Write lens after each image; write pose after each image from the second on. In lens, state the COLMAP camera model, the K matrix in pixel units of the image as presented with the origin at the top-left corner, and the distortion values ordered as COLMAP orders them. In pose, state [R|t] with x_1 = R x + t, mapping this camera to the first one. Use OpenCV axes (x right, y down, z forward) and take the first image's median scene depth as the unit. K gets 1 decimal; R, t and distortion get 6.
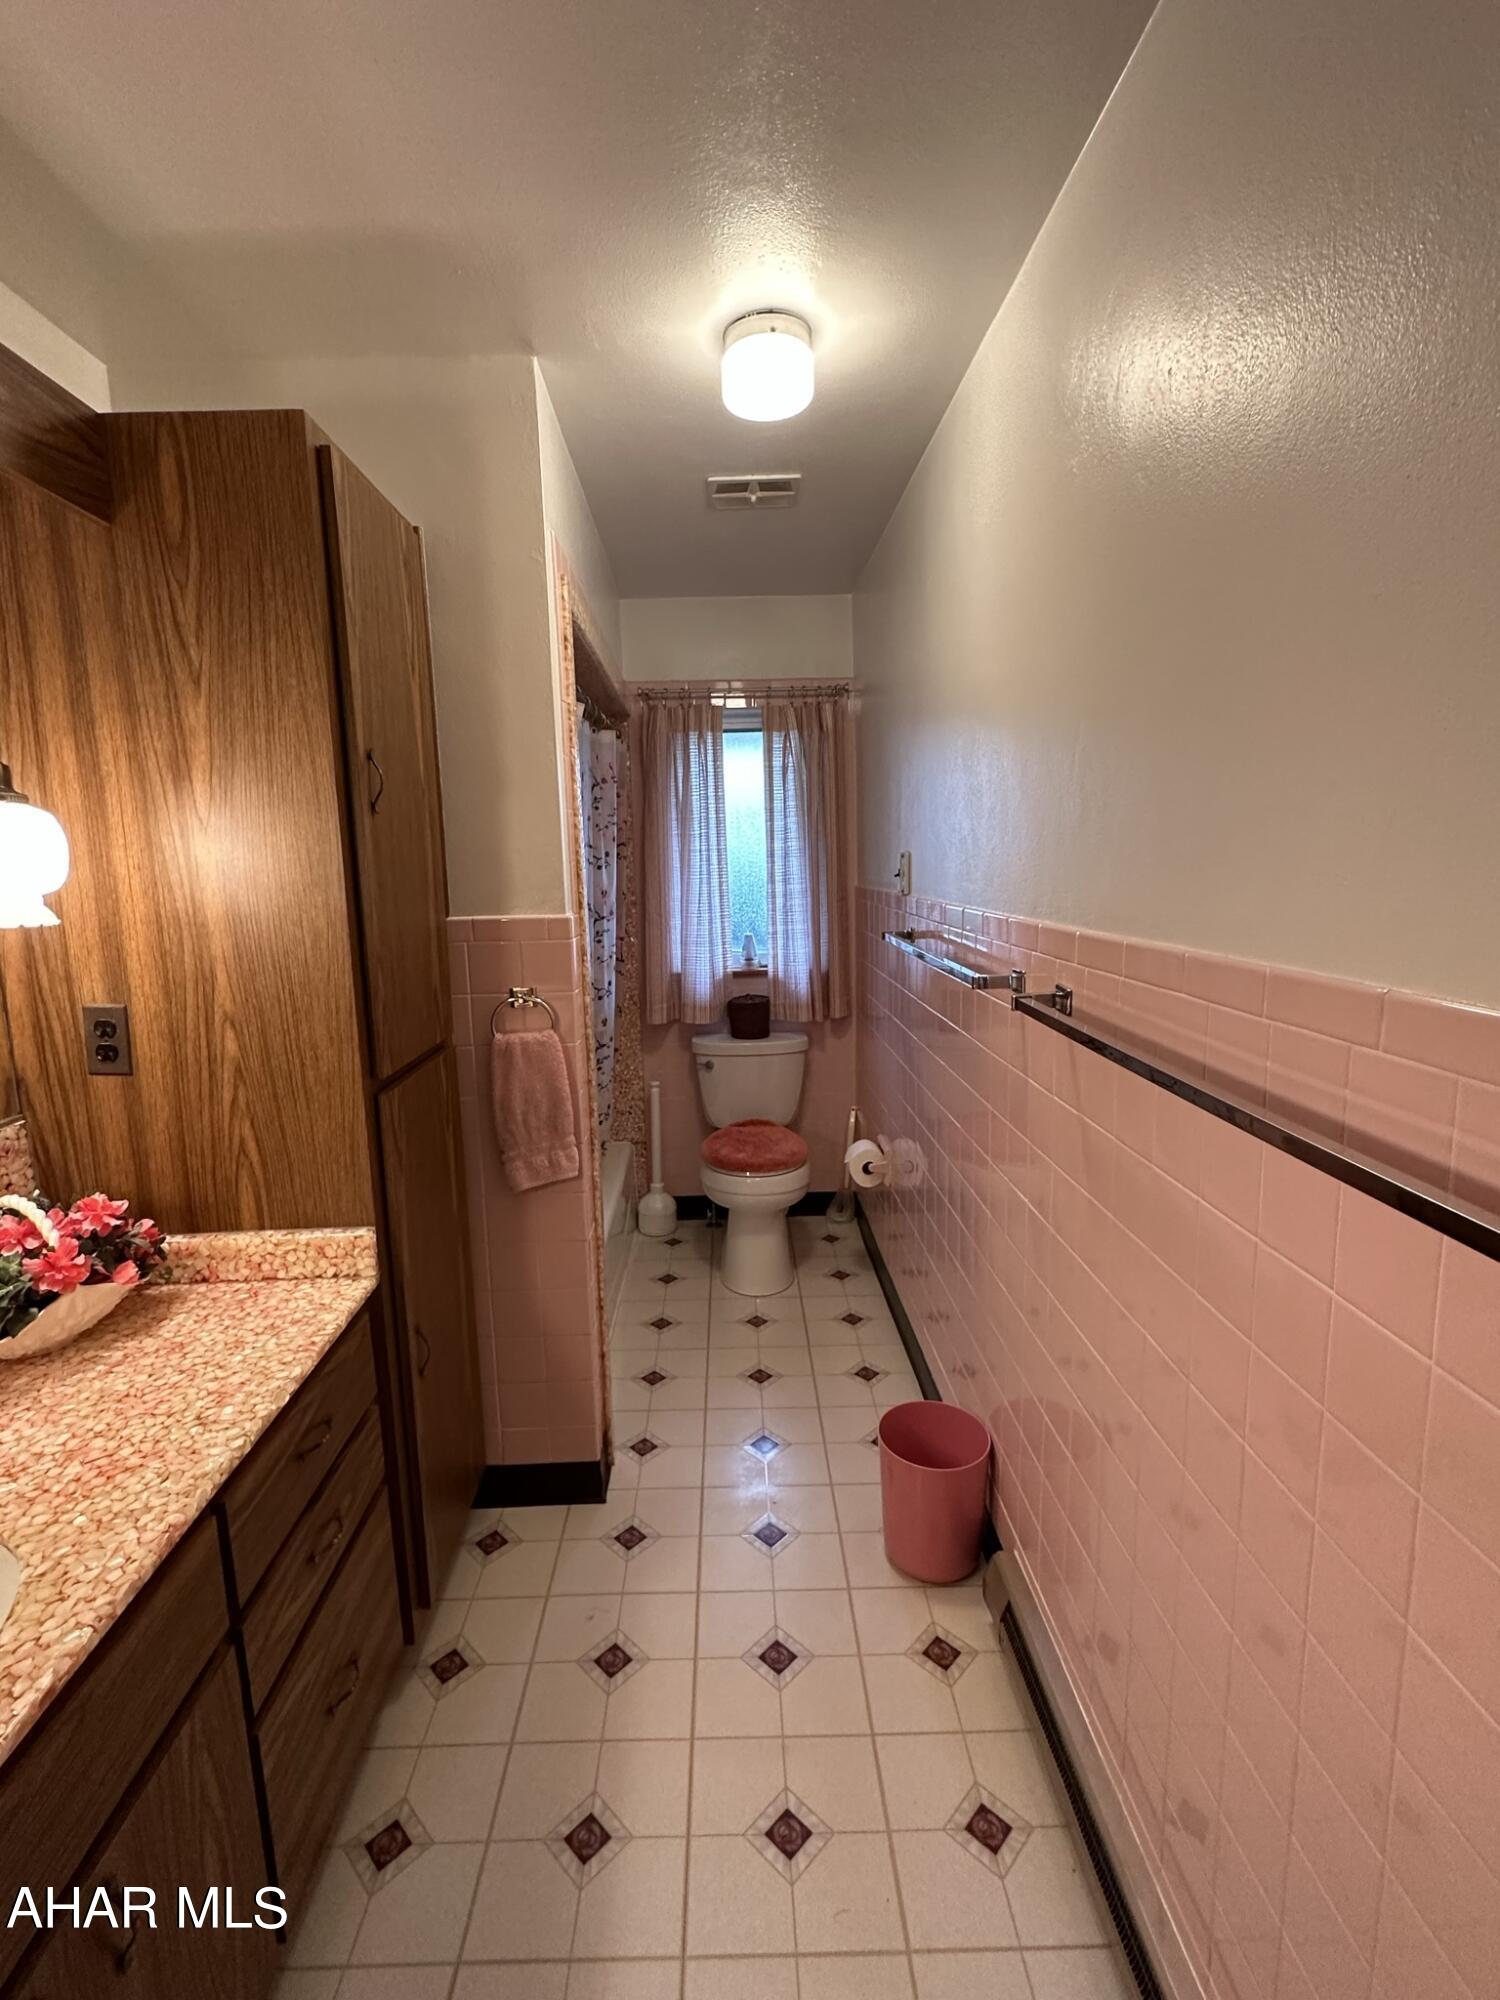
lens RADIAL K [[897.8, 0, 737.9], [0, 897.8, 995.1], [0, 0, 1]] dist [-0.000834, -0.000245]
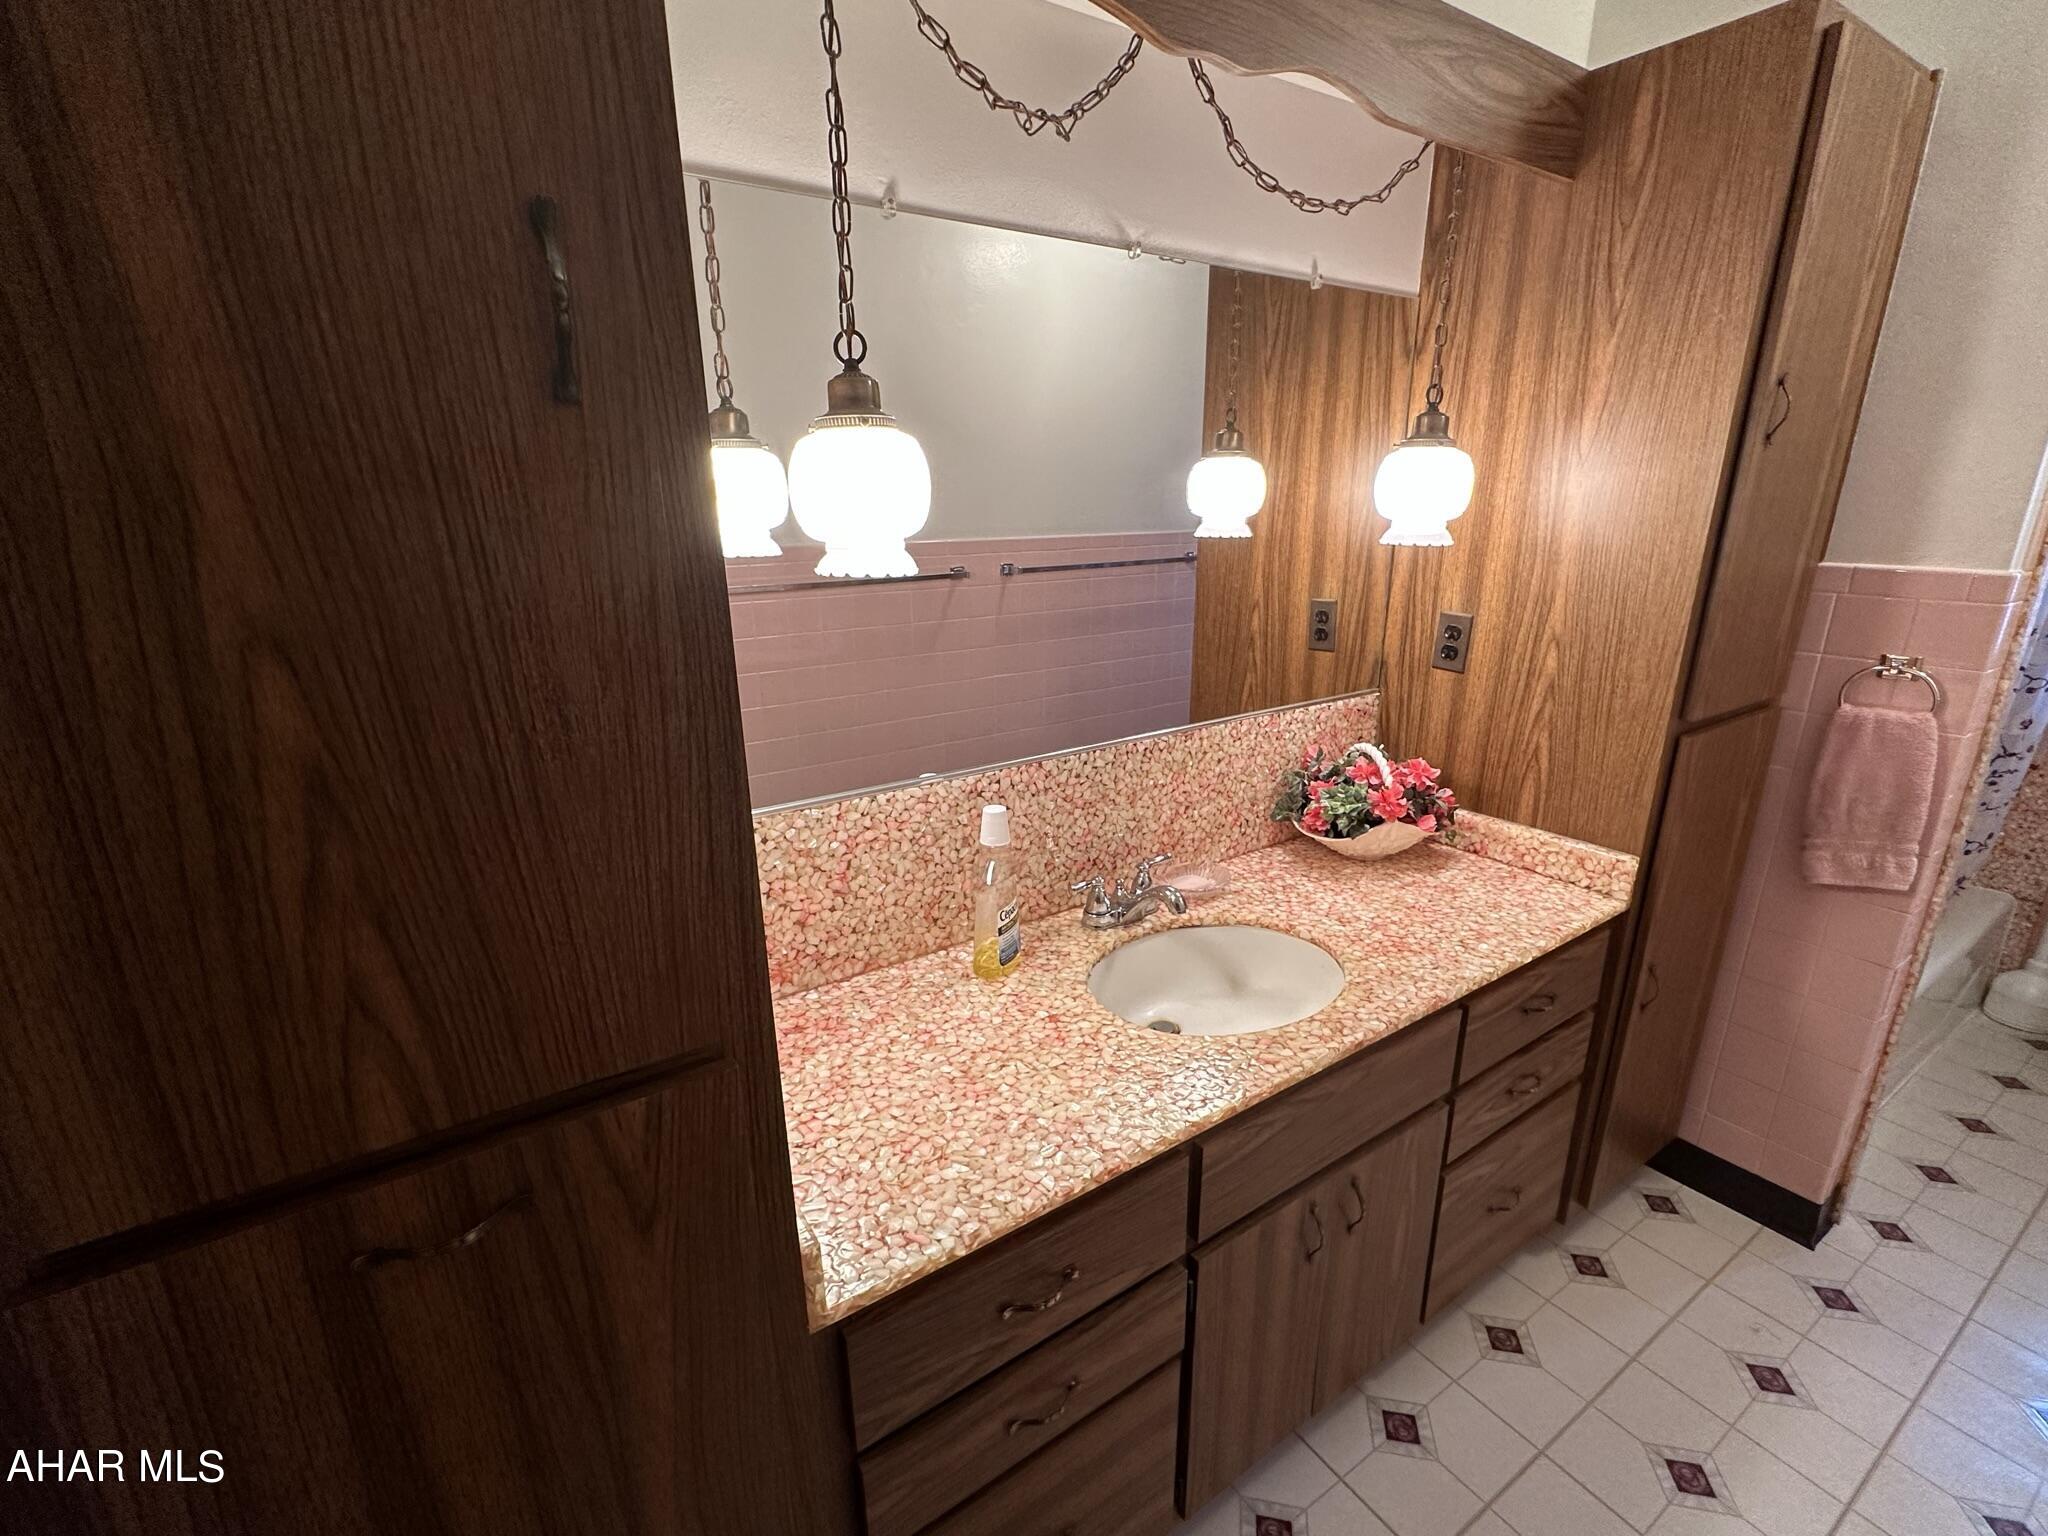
lens RADIAL K [[919.4, 0, 1018.4], [0, 919.4, 783.8], [0, 0, 1]] dist [-0.000834, -0.000245]
pose [[0.537927, 0.271283, -0.798148, 0.040617], [-0.132440, 0.962243, 0.237797, 0.015783], [0.832523, -0.022211, 0.553545, -0.204248]]
